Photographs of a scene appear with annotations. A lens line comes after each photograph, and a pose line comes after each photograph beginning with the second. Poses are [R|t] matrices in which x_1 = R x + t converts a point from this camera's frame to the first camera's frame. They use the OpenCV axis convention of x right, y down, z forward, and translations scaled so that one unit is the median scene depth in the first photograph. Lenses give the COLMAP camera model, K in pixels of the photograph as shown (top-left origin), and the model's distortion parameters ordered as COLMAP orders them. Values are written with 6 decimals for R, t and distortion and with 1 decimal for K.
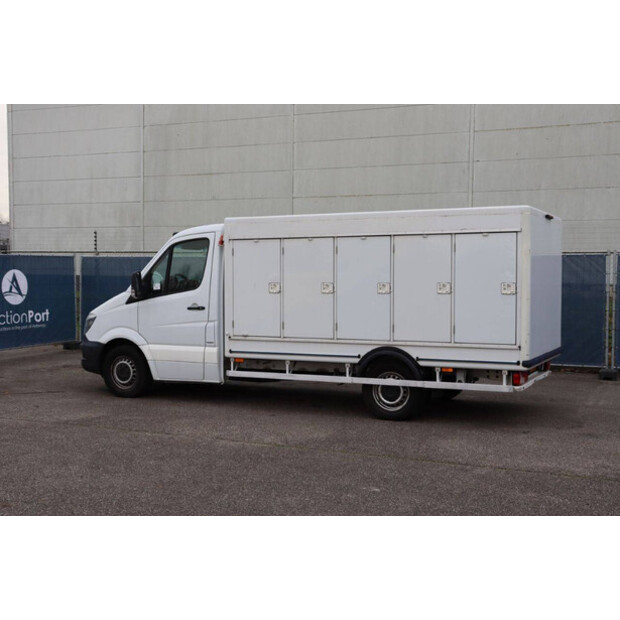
lens RADIAL K [[816.2, 0, 306.5], [0, 816.2, 309.8], [0, 0, 1]] dist [0.038552, 0.000000]
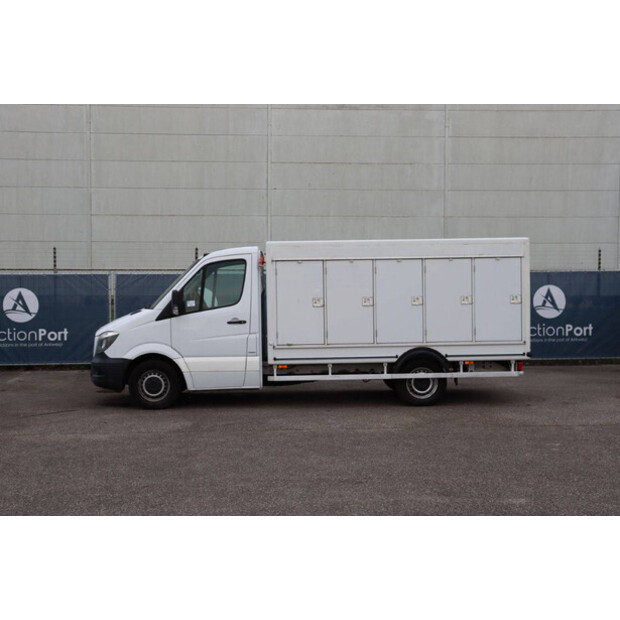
lens RADIAL K [[816.2, 0, 307.8], [0, 816.2, 312.2], [0, 0, 1]] dist [0.038552, 0.000000]
pose [[0.885360, -0.023893, 0.464292, -0.596511], [0.030885, 0.999495, -0.007458, -0.004403], [-0.463880, 0.020942, 0.885651, -0.029148]]
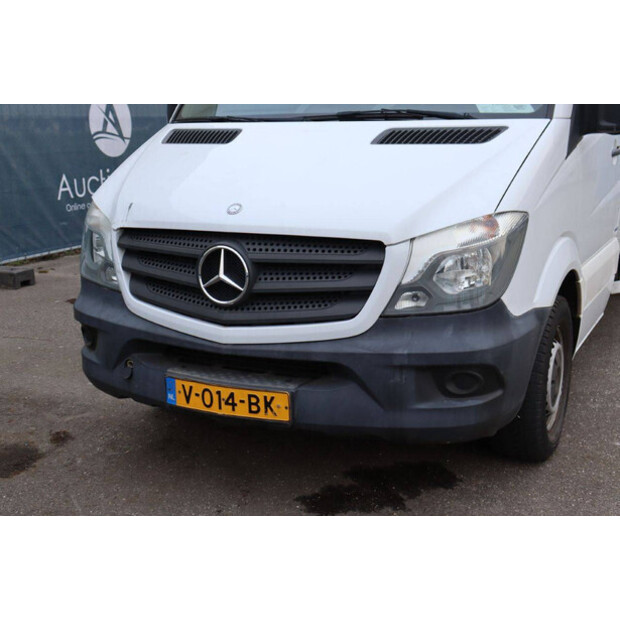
lens RADIAL K [[880.2, 0, 313.2], [0, 880.2, 307.1], [0, 0, 1]] dist [0.017224, 0.000000]
pose [[-0.002594, -0.220289, 0.975431, -0.612215], [0.059860, 0.973651, 0.220046, -0.034329], [-0.998203, 0.058960, 0.010661, 1.214006]]
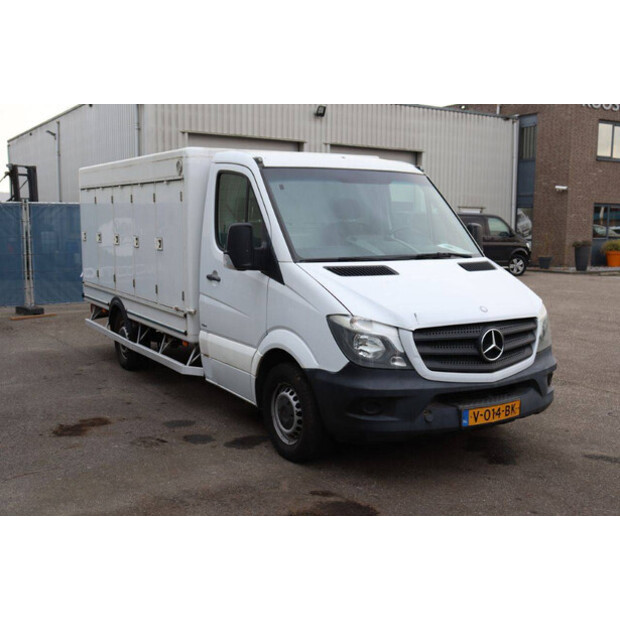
lens RADIAL K [[728.2, 0, 308.8], [0, 728.2, 312.1], [0, 0, 1]] dist [0.006373, 0.000000]
pose [[-0.846053, -0.069235, 0.528584, -0.451232], [0.020530, 0.986564, 0.162082, -0.080280], [-0.532703, 0.147982, -0.833264, 1.716207]]
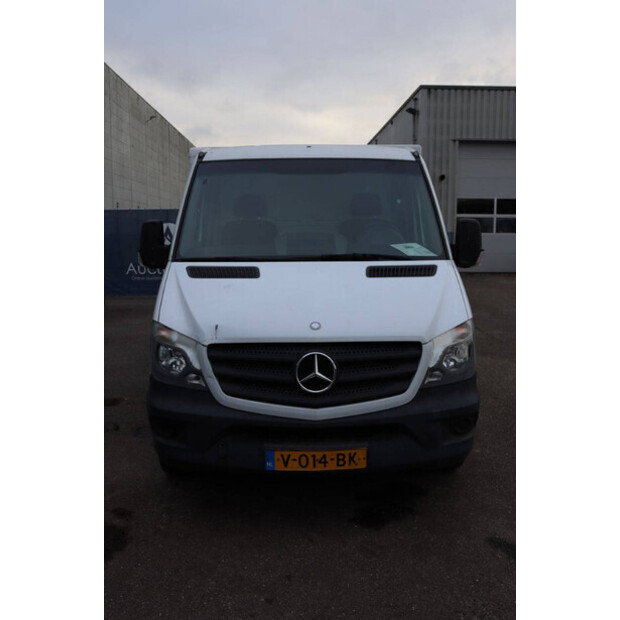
lens RADIAL K [[639.3, 0, 310.1], [0, 639.3, 308.3], [0, 0, 1]] dist [-0.060599, 0.000000]
pose [[-0.466605, -0.114878, 0.876974, -0.584111], [0.042425, 0.987481, 0.151926, -0.060723], [-0.883448, 0.108095, -0.455889, 1.398849]]
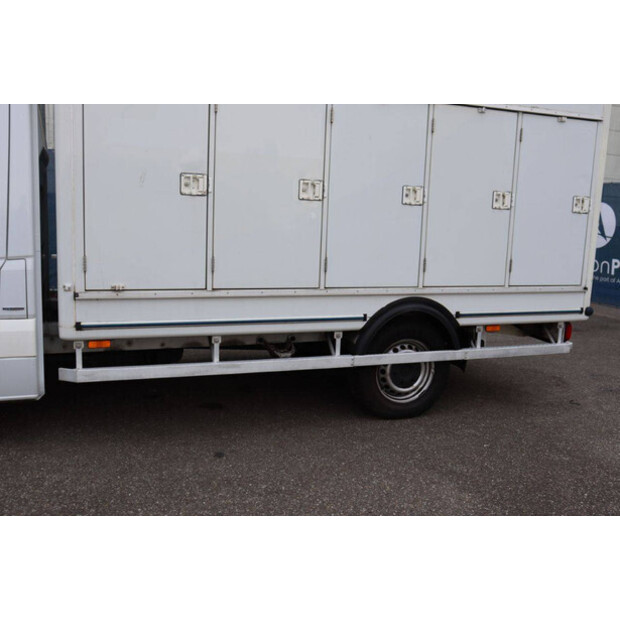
lens RADIAL K [[639.3, 0, 307.4], [0, 639.3, 301.6], [0, 0, 1]] dist [-0.060599, 0.000000]
pose [[0.675778, -0.079457, 0.732810, -0.265725], [-0.014605, 0.992534, 0.121087, -0.005392], [-0.736960, -0.092531, 0.669573, 0.705813]]
